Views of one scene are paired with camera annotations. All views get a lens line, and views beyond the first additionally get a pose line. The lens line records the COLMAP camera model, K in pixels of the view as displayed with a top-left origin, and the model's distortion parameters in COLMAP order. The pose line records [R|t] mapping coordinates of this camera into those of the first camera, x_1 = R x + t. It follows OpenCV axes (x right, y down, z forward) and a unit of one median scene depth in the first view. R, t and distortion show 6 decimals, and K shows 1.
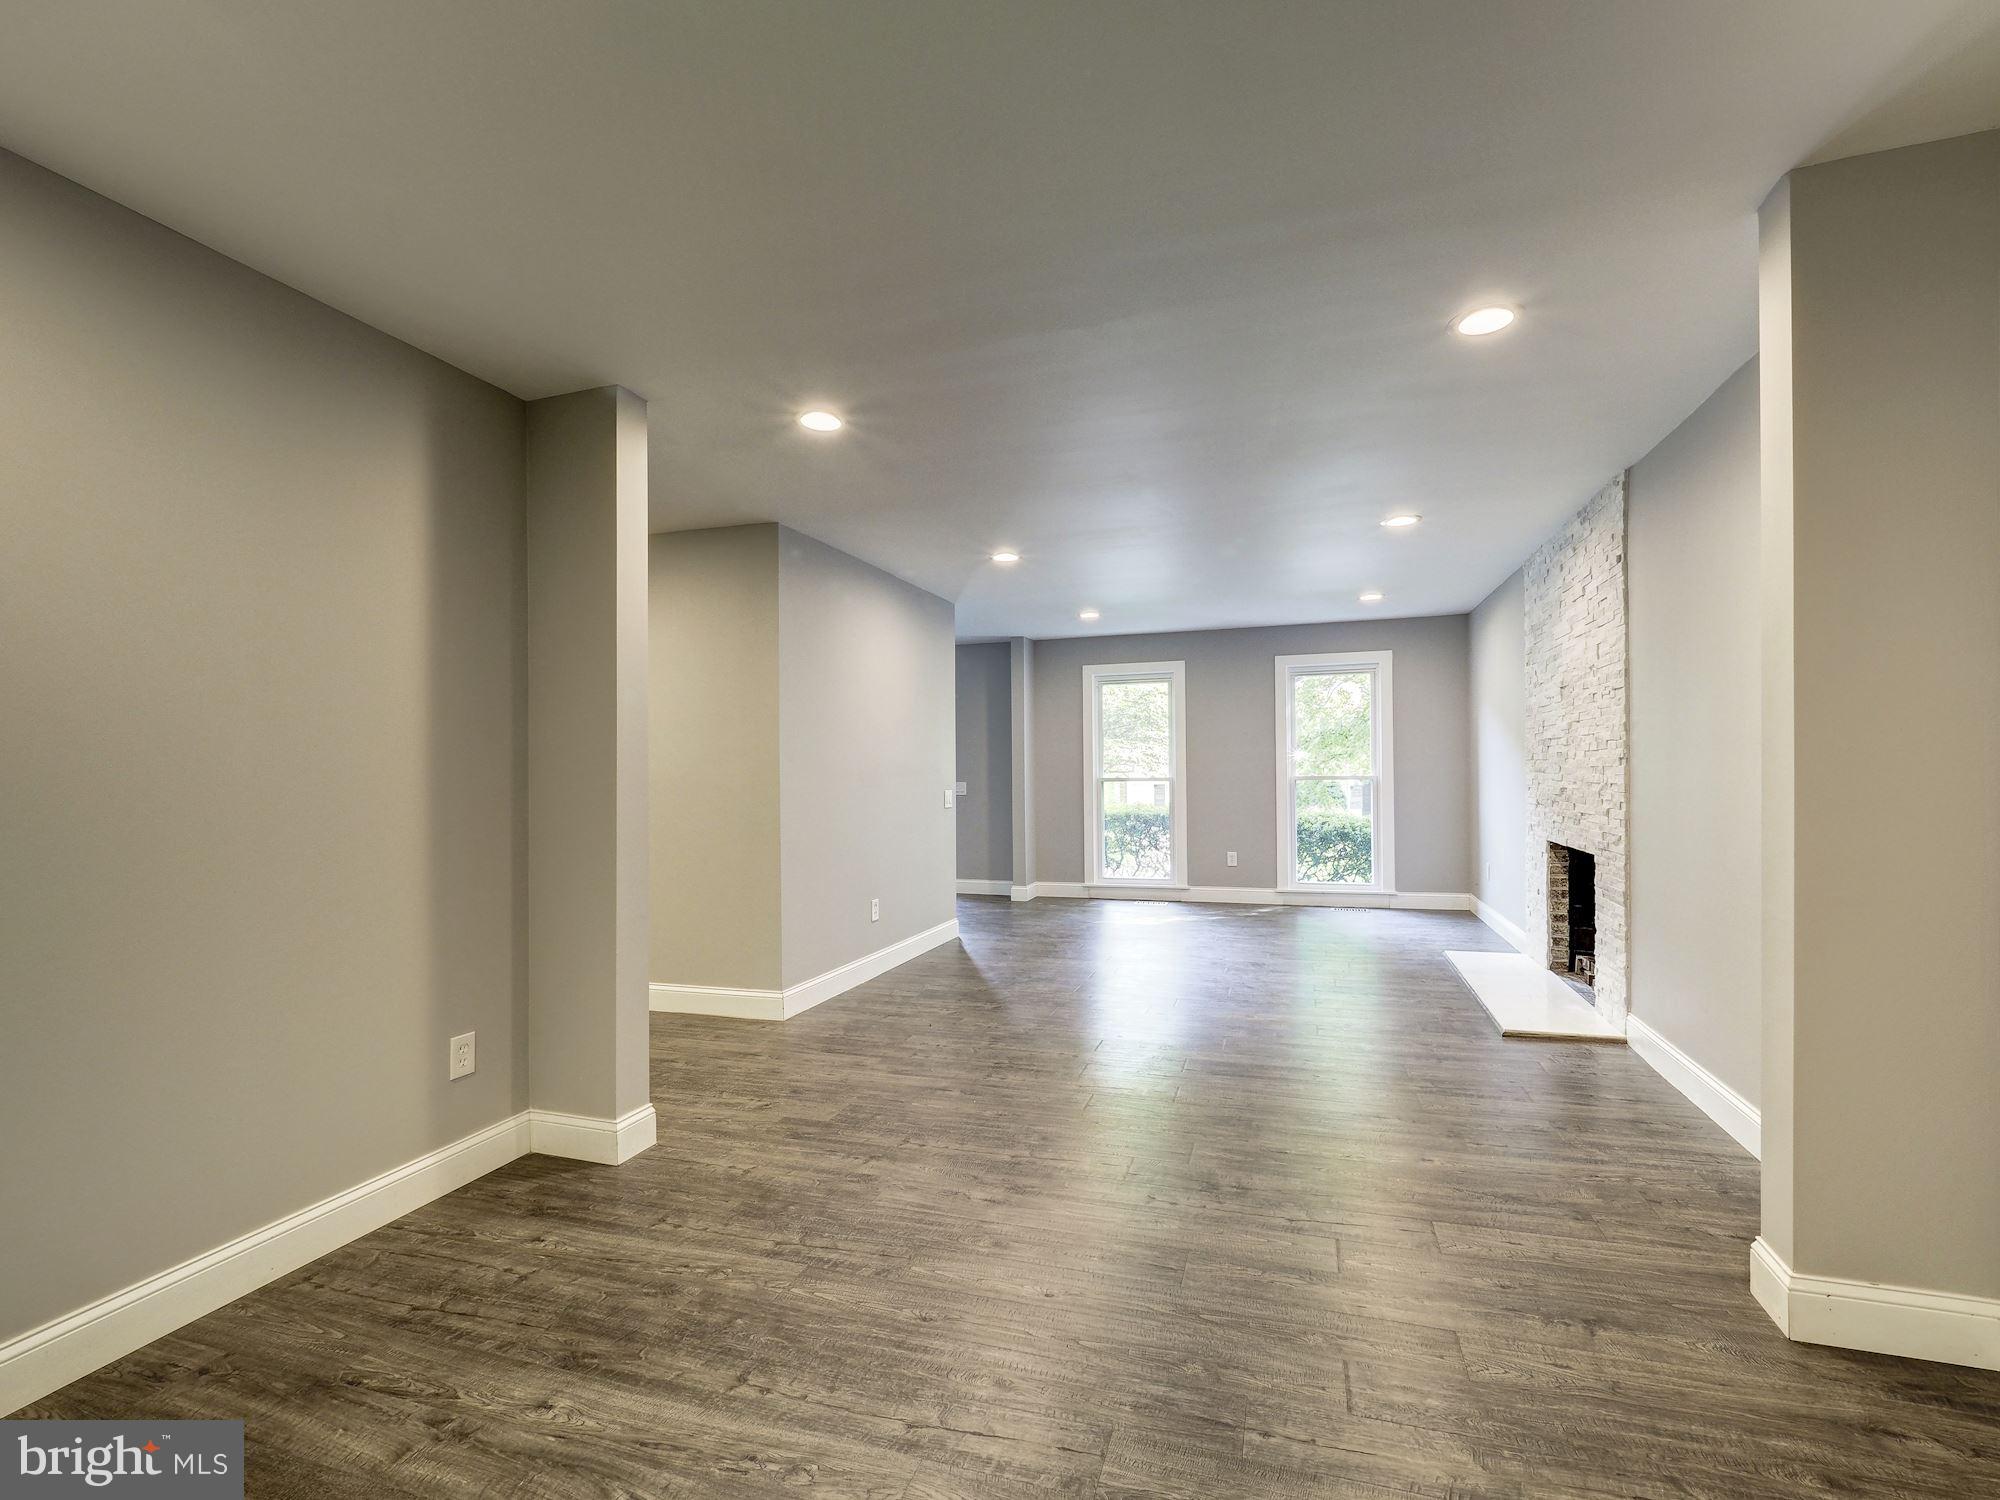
lens RADIAL K [[857.8, 0, 1067.9], [0, 857.8, 777.0], [0, 0, 1]] dist [-0.004689, -0.002399]
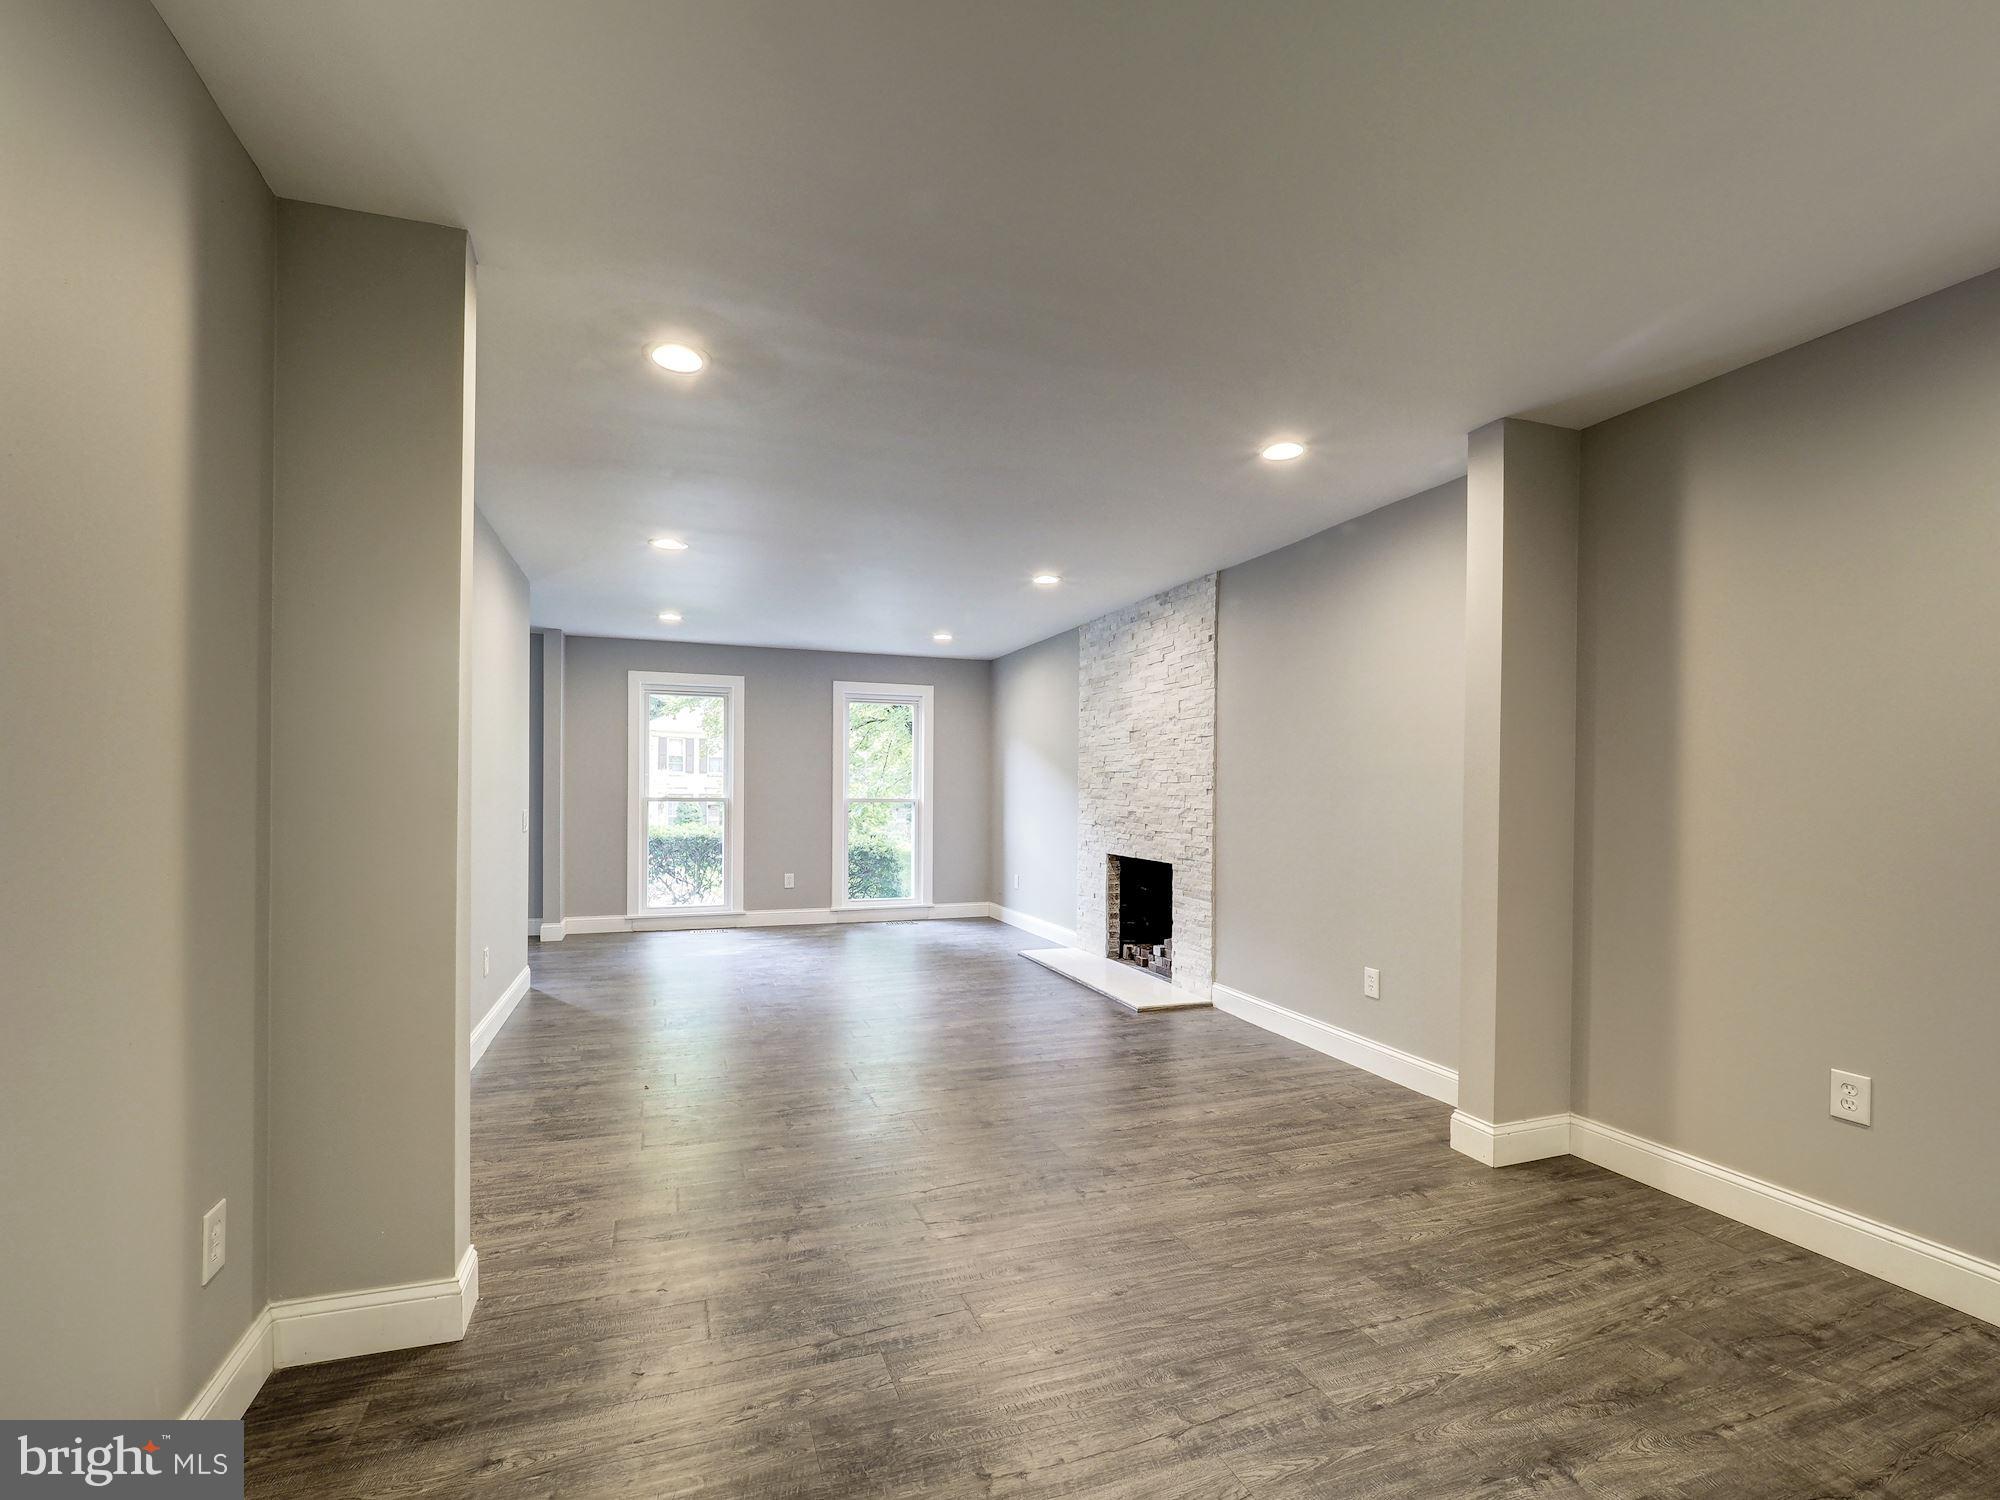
lens RADIAL K [[857.8, 0, 972.8], [0, 857.8, 798.3], [0, 0, 1]] dist [-0.004689, -0.002399]
pose [[0.821464, 0.014699, 0.570071, -0.383585], [-0.014667, 0.999882, -0.004646, 0.002886], [-0.570072, -0.004545, 0.821582, 0.119641]]
